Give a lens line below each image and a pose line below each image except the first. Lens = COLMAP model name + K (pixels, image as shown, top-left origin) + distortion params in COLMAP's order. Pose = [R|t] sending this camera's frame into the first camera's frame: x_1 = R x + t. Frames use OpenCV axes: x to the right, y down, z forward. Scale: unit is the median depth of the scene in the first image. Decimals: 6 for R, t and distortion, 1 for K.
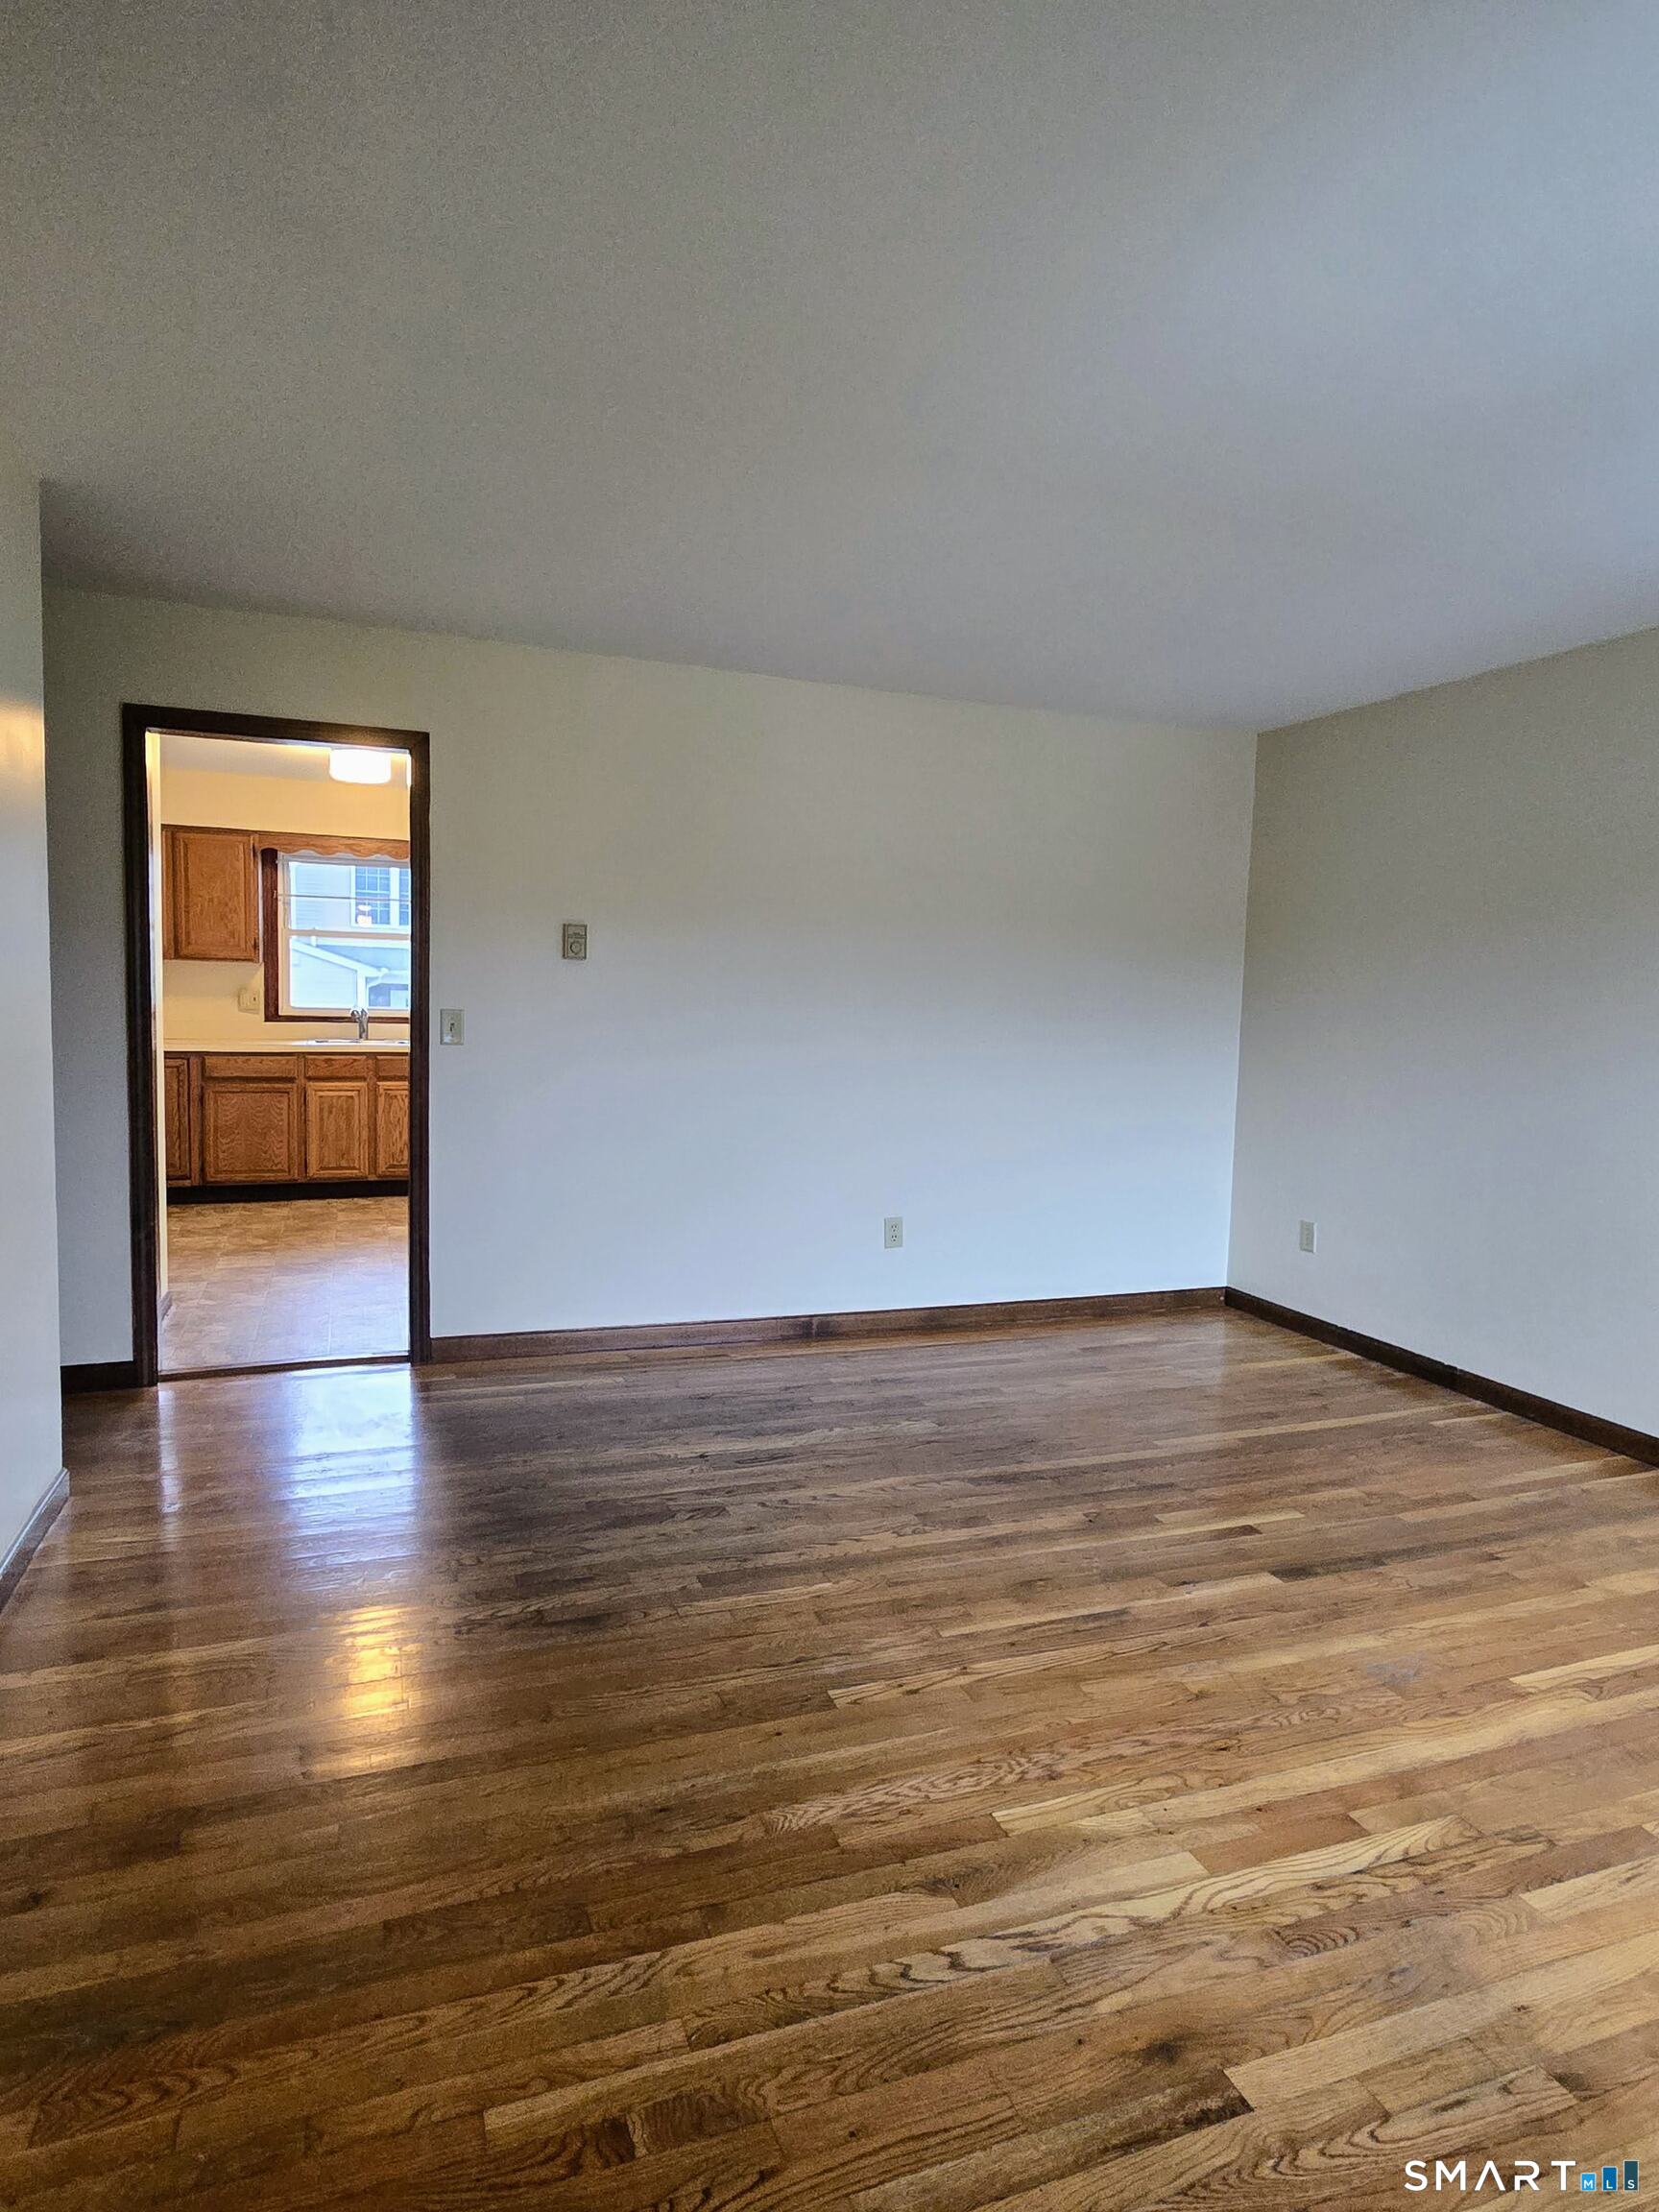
lens RADIAL K [[1236.3, 0, 824.8], [0, 1236.3, 1105.9], [0, 0, 1]] dist [-0.001039, -0.002049]
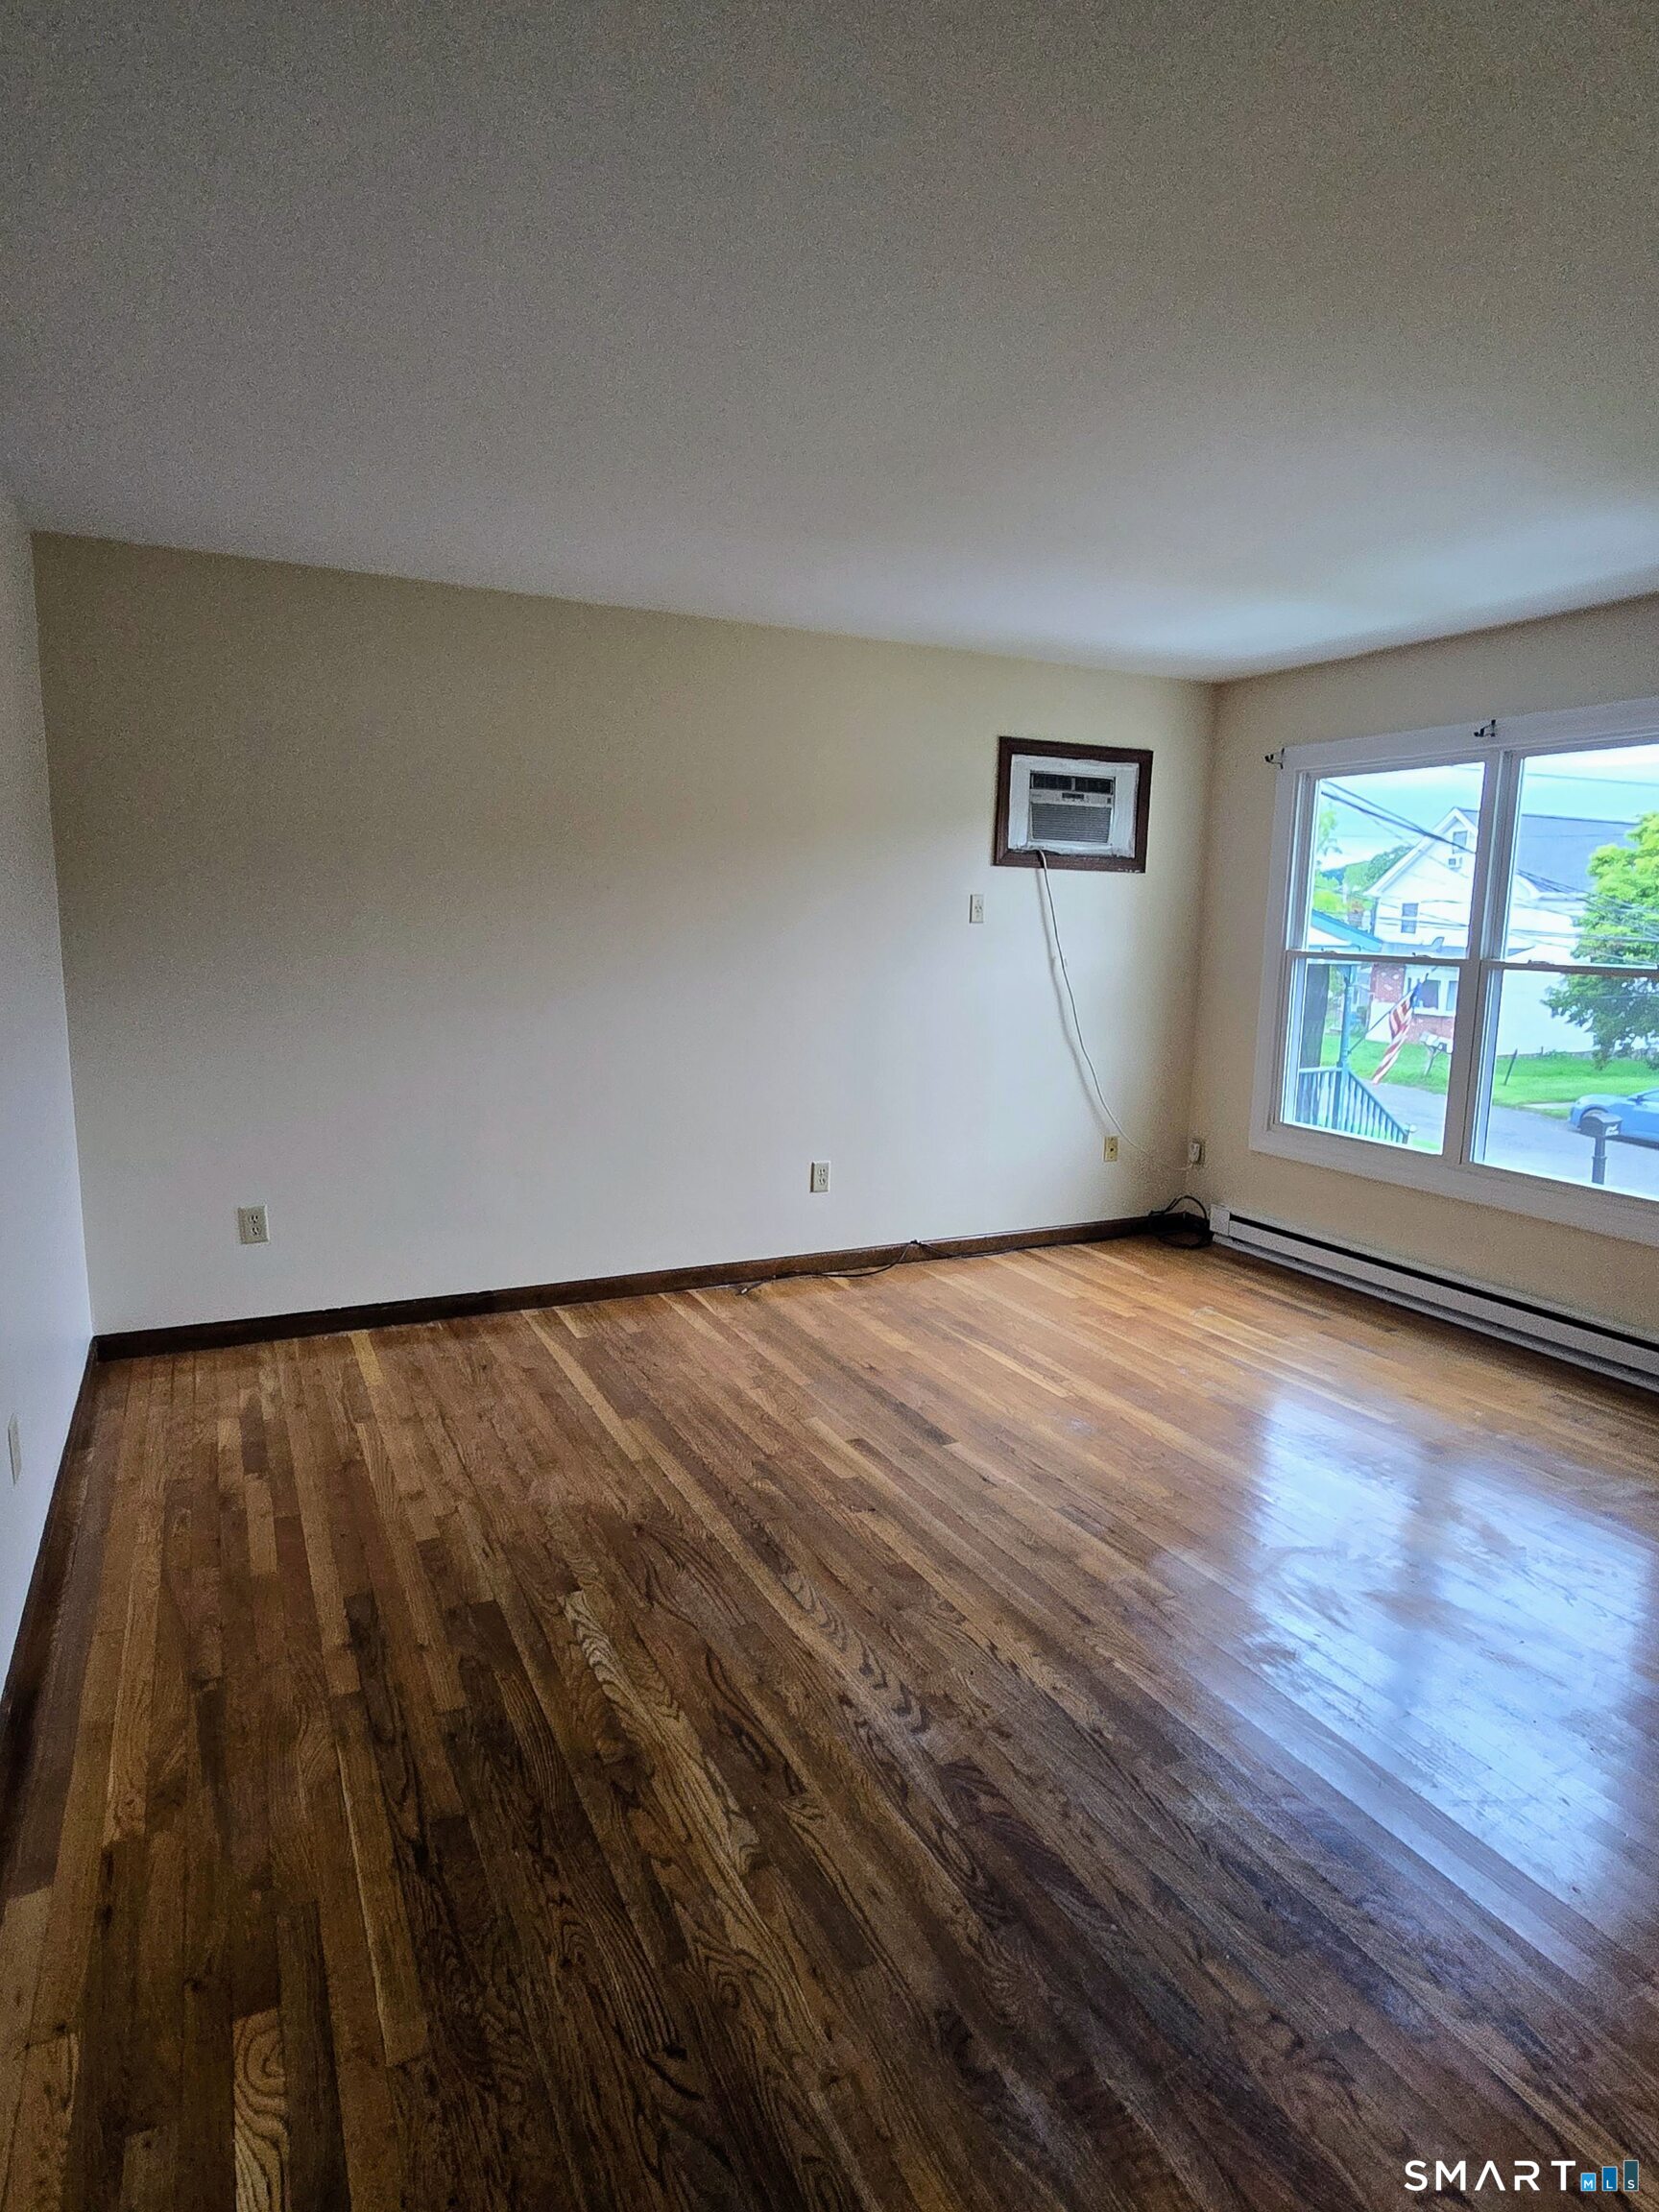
lens RADIAL K [[1236.3, 0, 828.9], [0, 1236.3, 1100.9], [0, 0, 1]] dist [-0.001039, -0.002049]
pose [[-0.095287, -0.185831, 0.977950, -0.597551], [0.066740, 0.979017, 0.192537, -0.147926], [-0.993210, 0.083615, -0.080885, 0.972008]]
